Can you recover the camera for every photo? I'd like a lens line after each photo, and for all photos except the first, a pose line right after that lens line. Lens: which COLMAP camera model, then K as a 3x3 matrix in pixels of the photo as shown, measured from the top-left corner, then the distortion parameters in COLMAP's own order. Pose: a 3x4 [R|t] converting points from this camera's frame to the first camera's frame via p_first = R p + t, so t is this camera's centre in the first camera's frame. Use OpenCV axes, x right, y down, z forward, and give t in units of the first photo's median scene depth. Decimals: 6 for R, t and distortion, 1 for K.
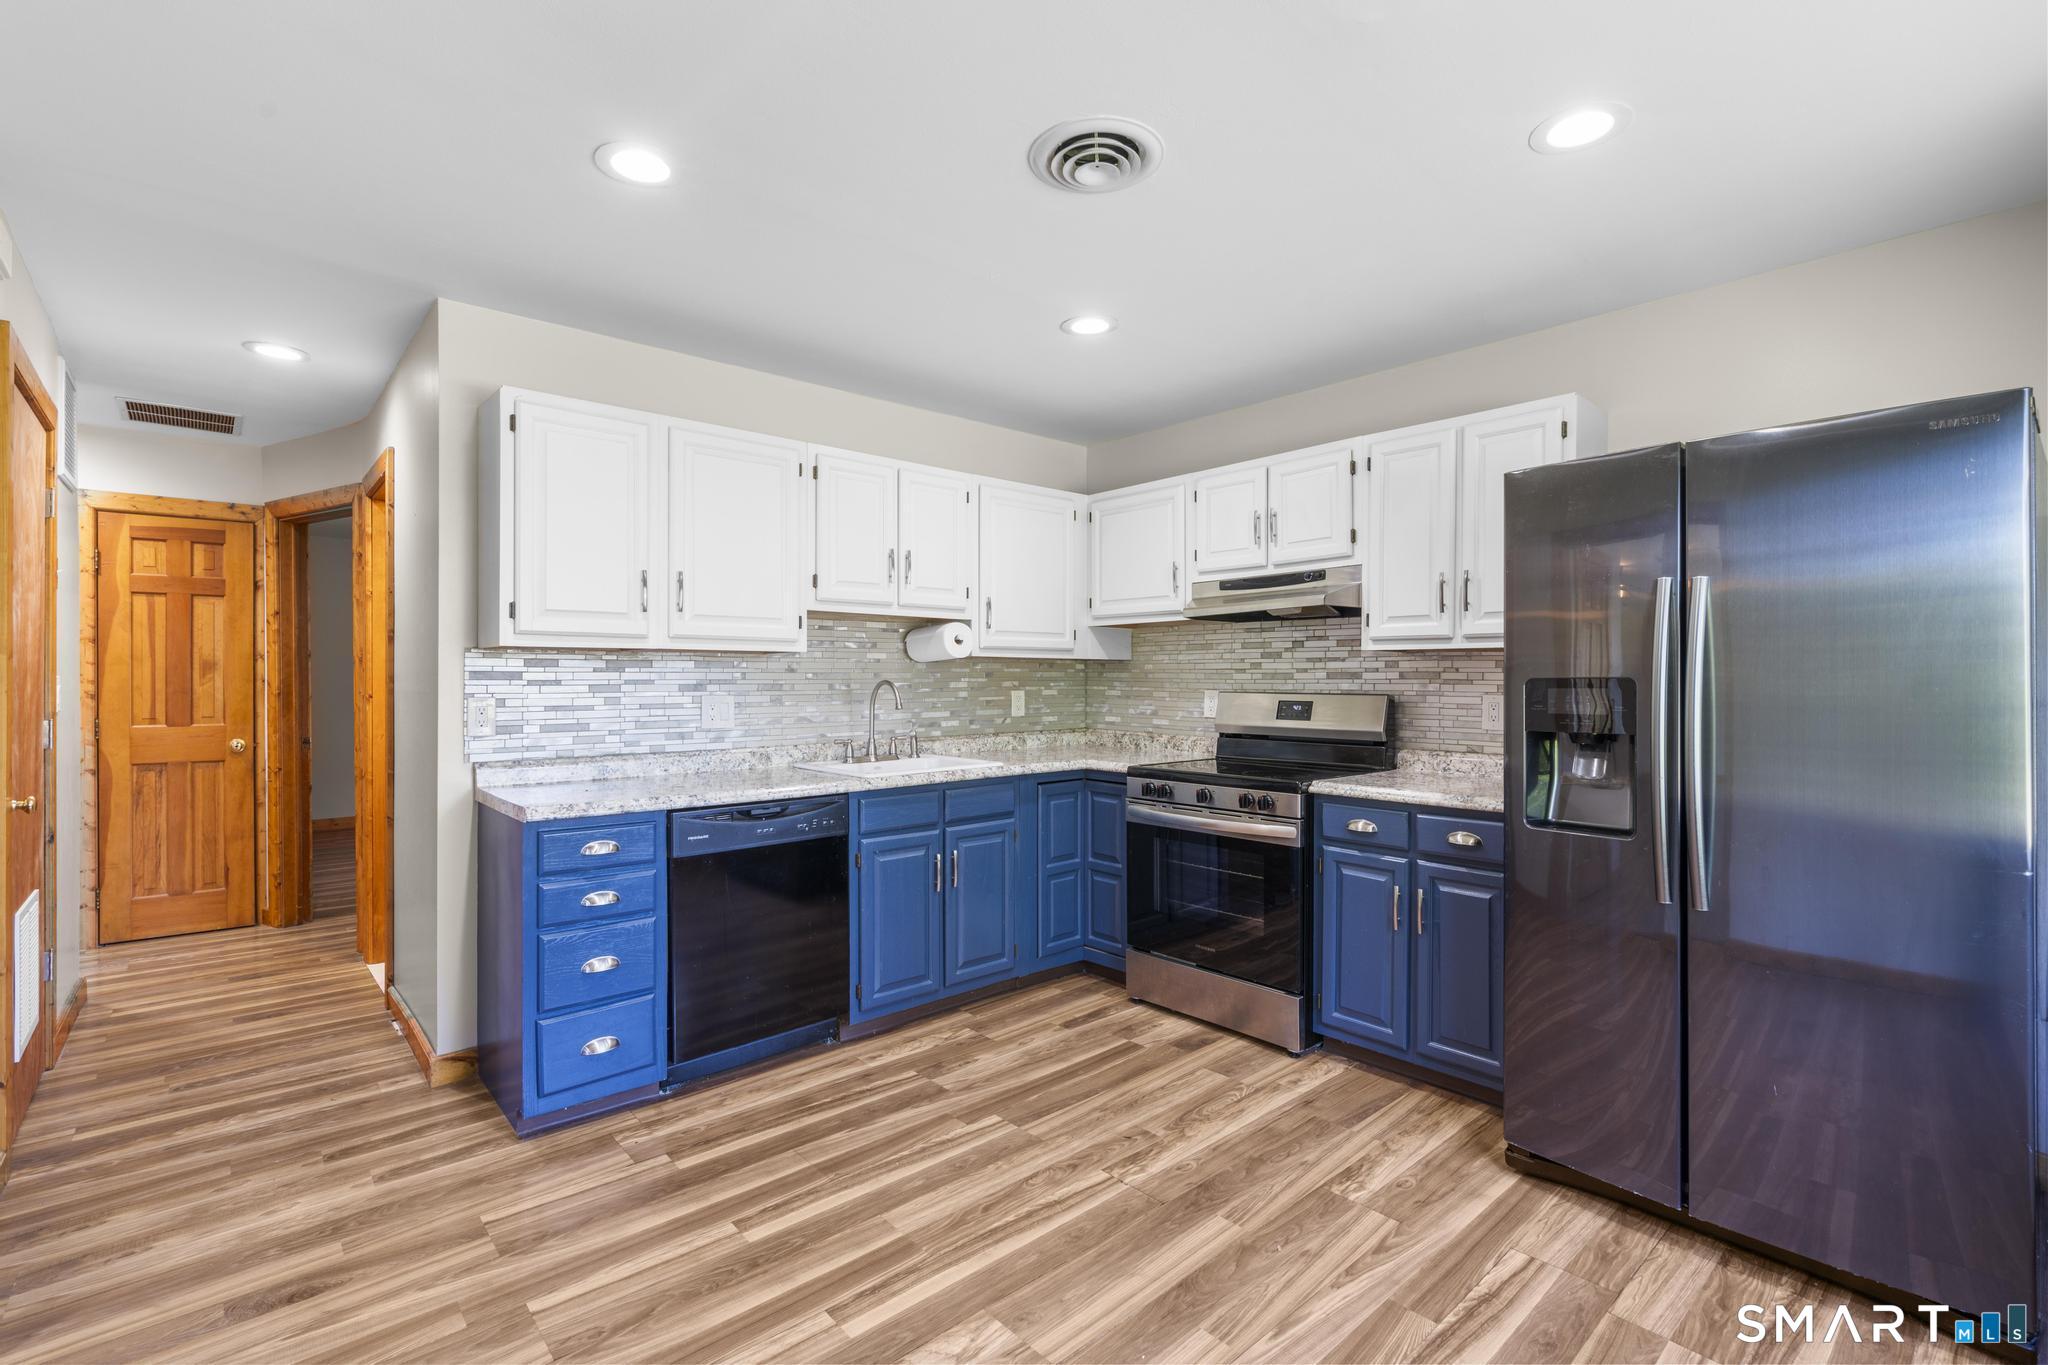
lens RADIAL K [[920.2, 0, 1030.4], [0, 920.2, 679.8], [0, 0, 1]] dist [-0.008824, 0.003069]
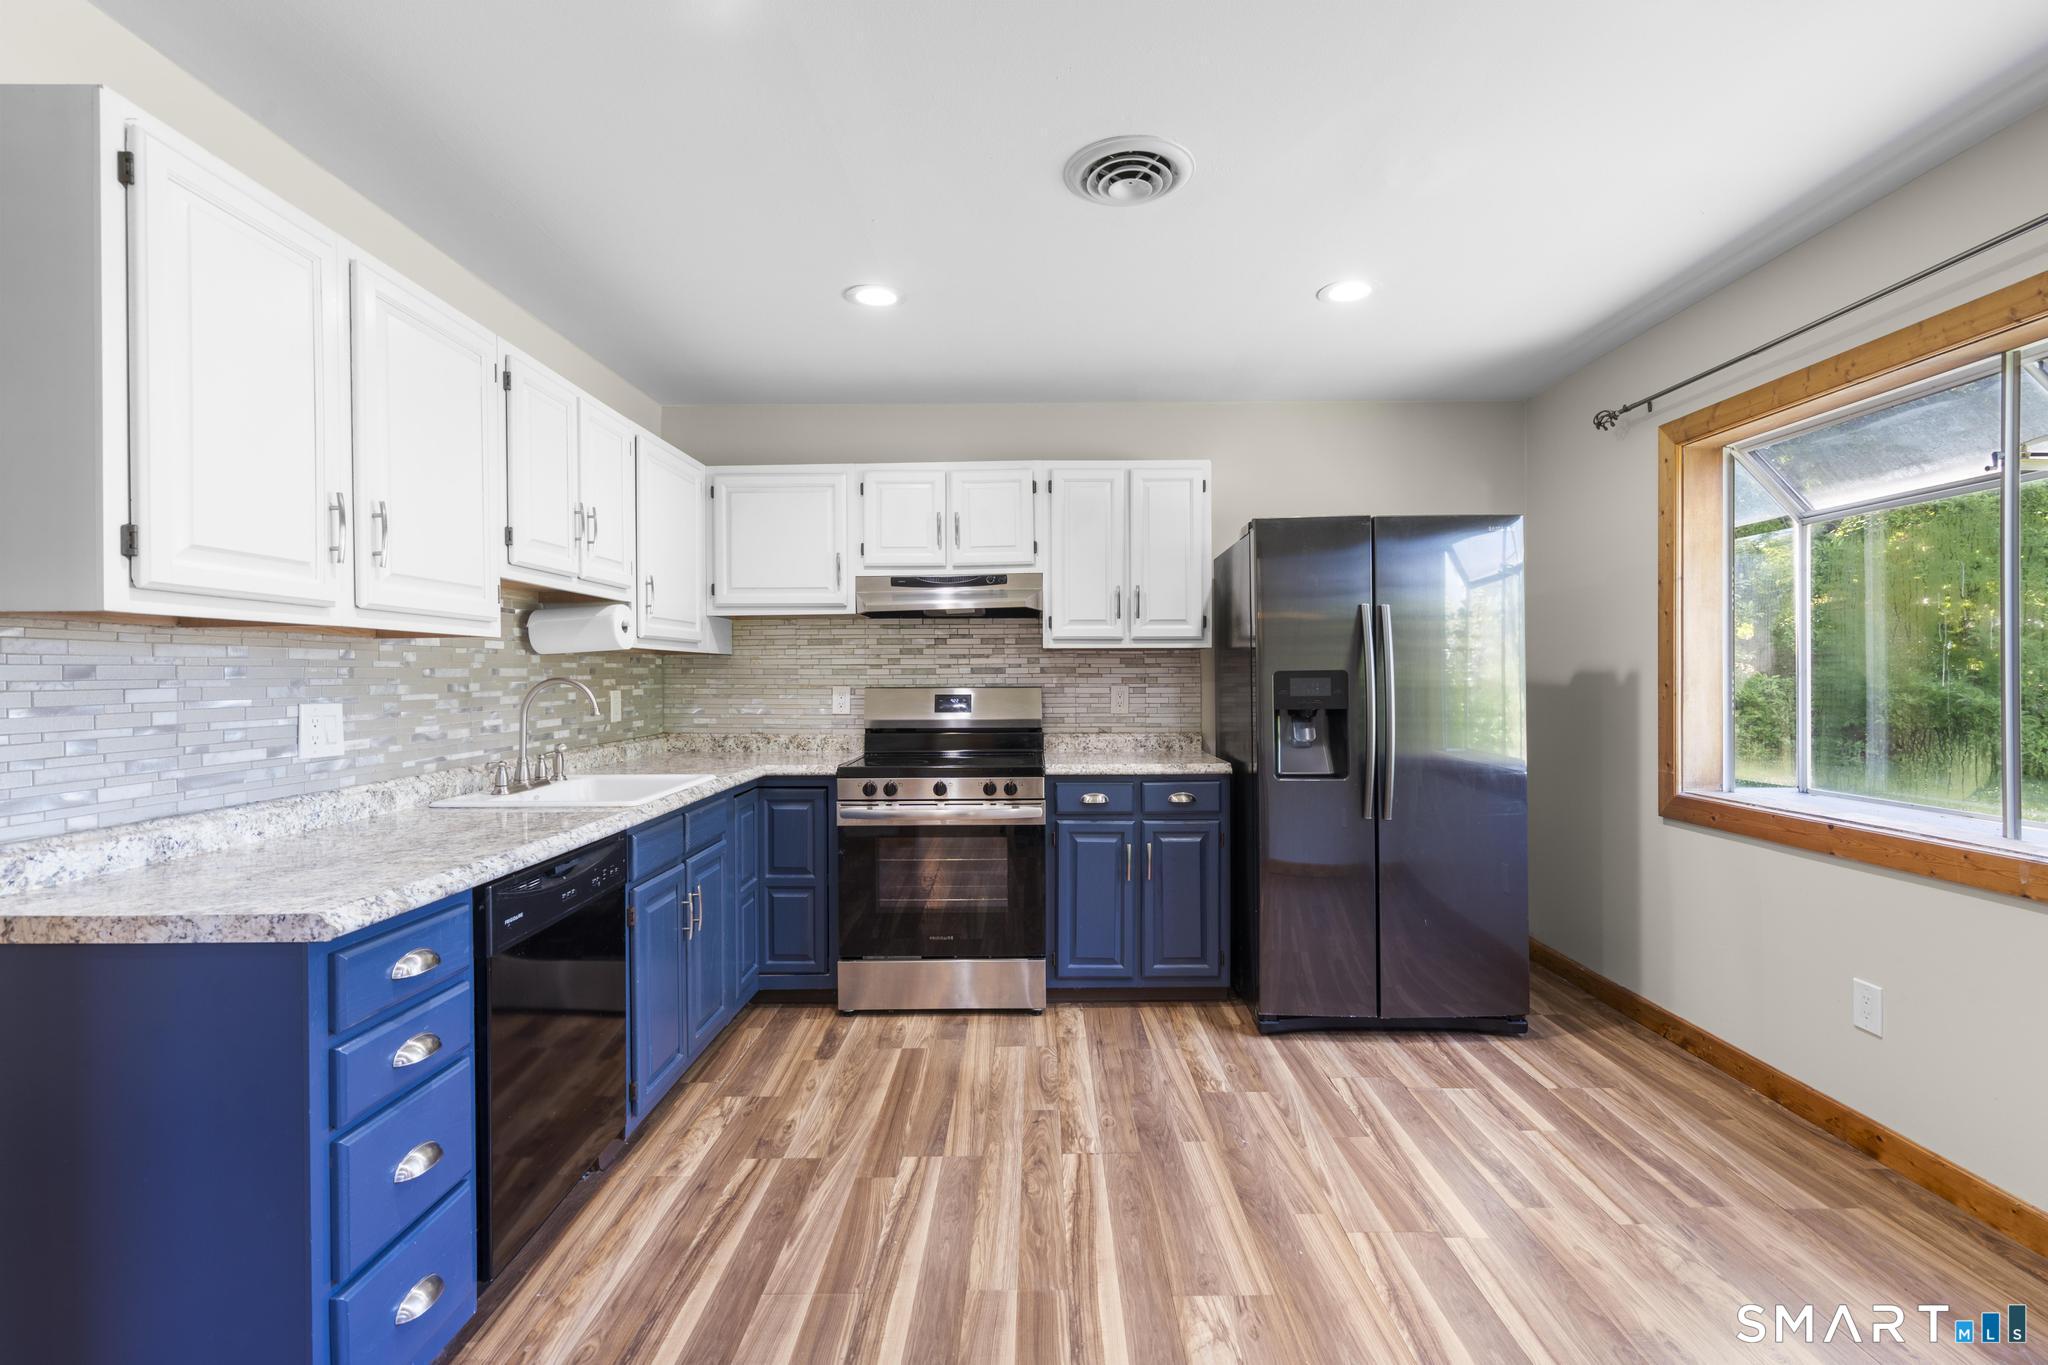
lens RADIAL K [[920.2, 0, 1031.8], [0, 920.2, 679.7], [0, 0, 1]] dist [-0.008824, 0.003069]
pose [[0.669590, -0.008611, 0.742681, -0.522692], [0.007549, 0.999960, 0.004788, 0.001457], [-0.742693, 0.002401, 0.669628, 0.255196]]
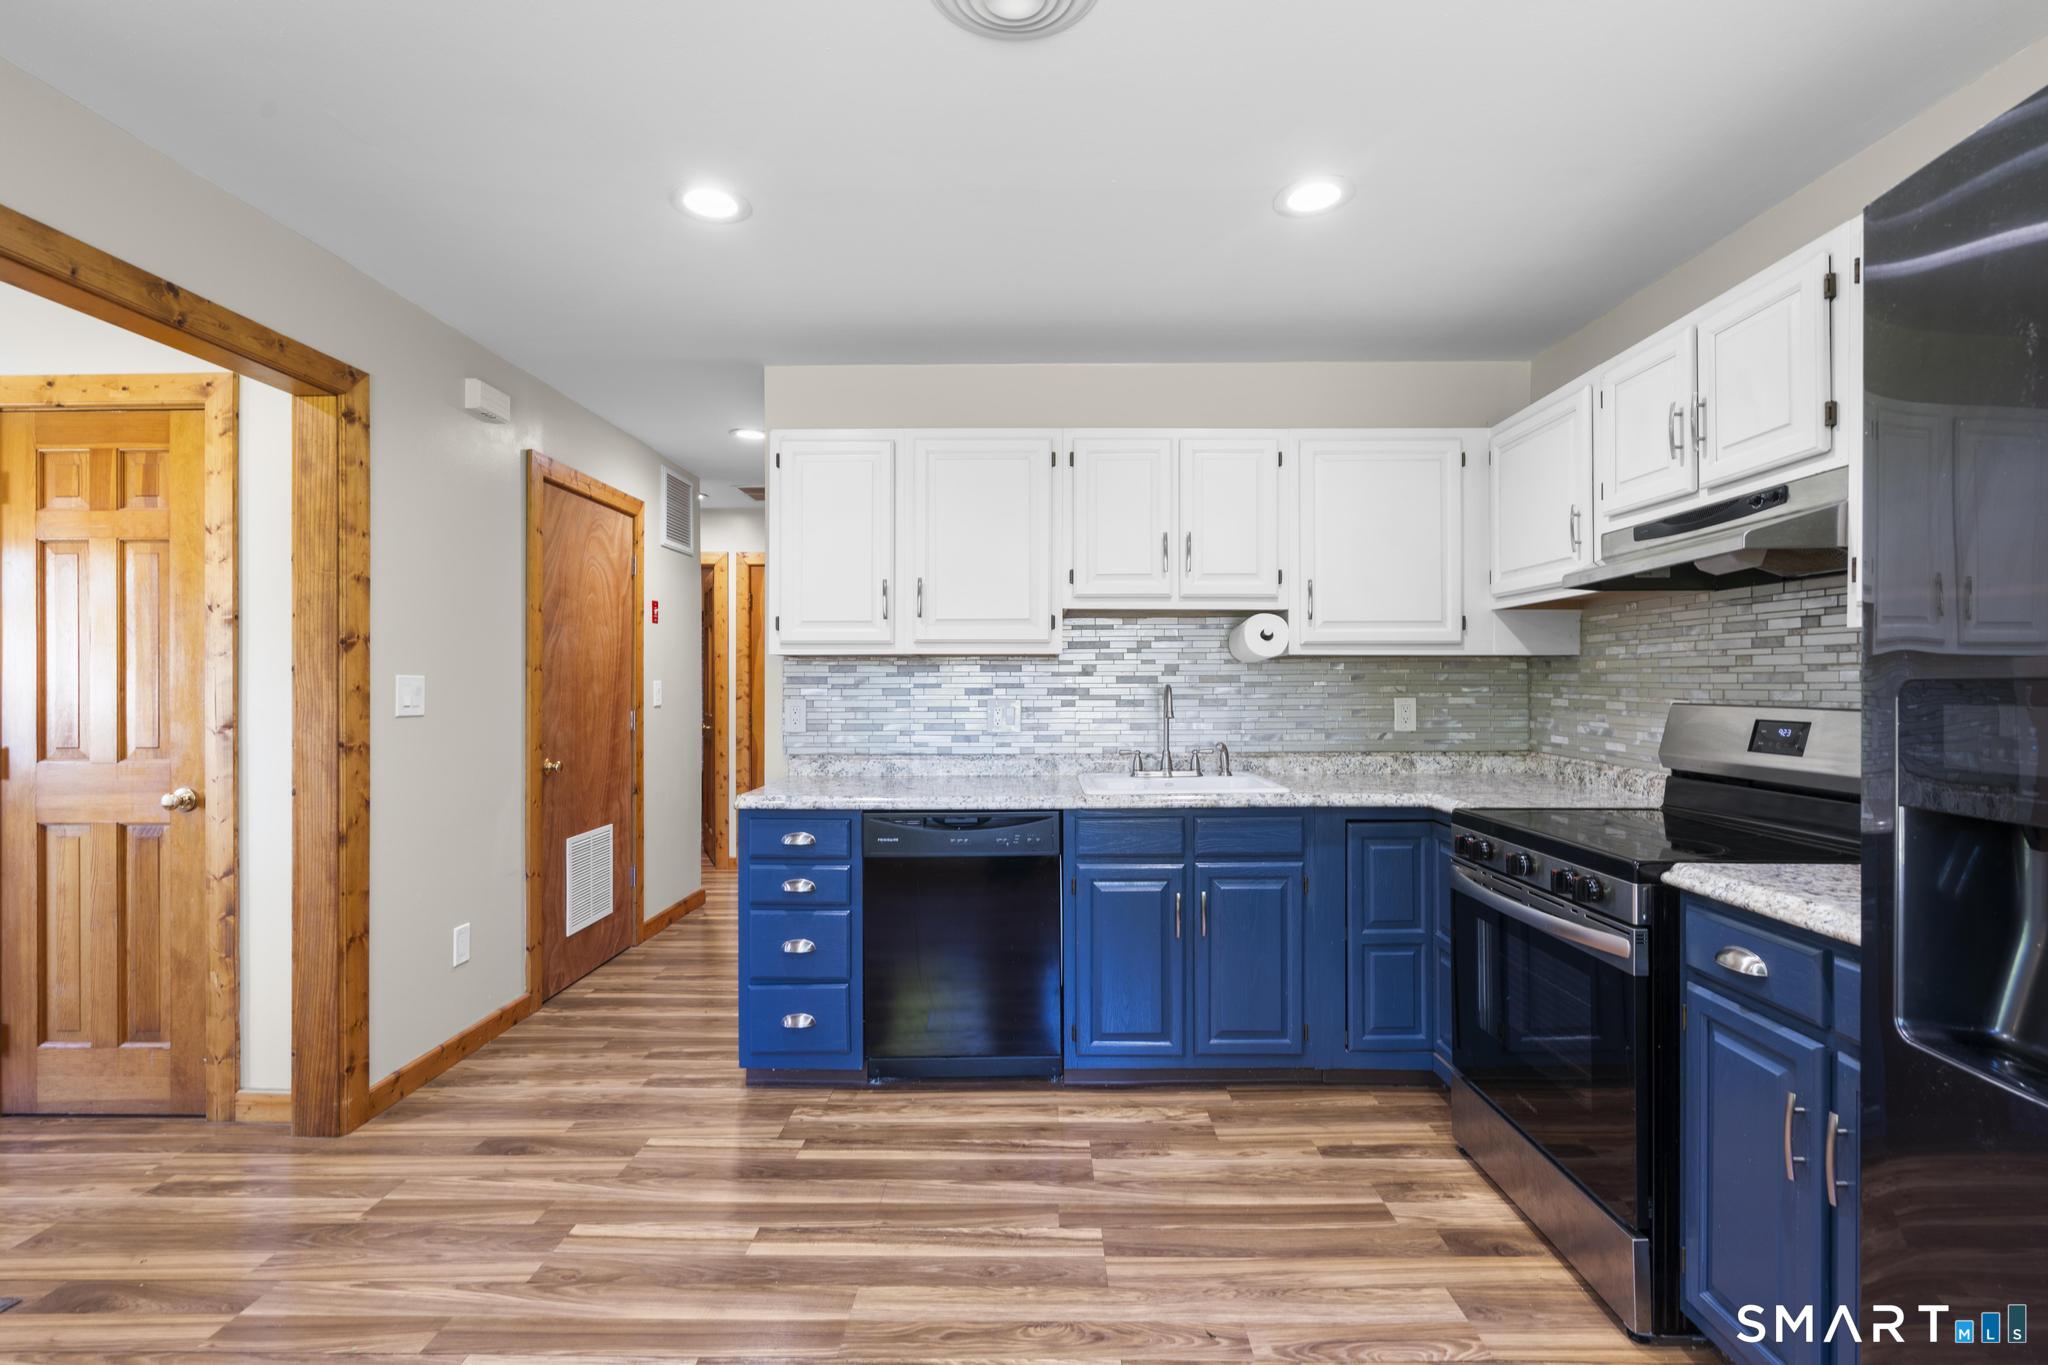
lens RADIAL K [[920.2, 0, 1030.8], [0, 920.2, 680.3], [0, 0, 1]] dist [-0.008824, 0.003069]
pose [[0.740916, -0.002271, -0.671594, 0.382572], [0.000180, 0.999995, -0.003183, -0.000795], [0.671597, 0.002237, 0.740913, 0.309732]]
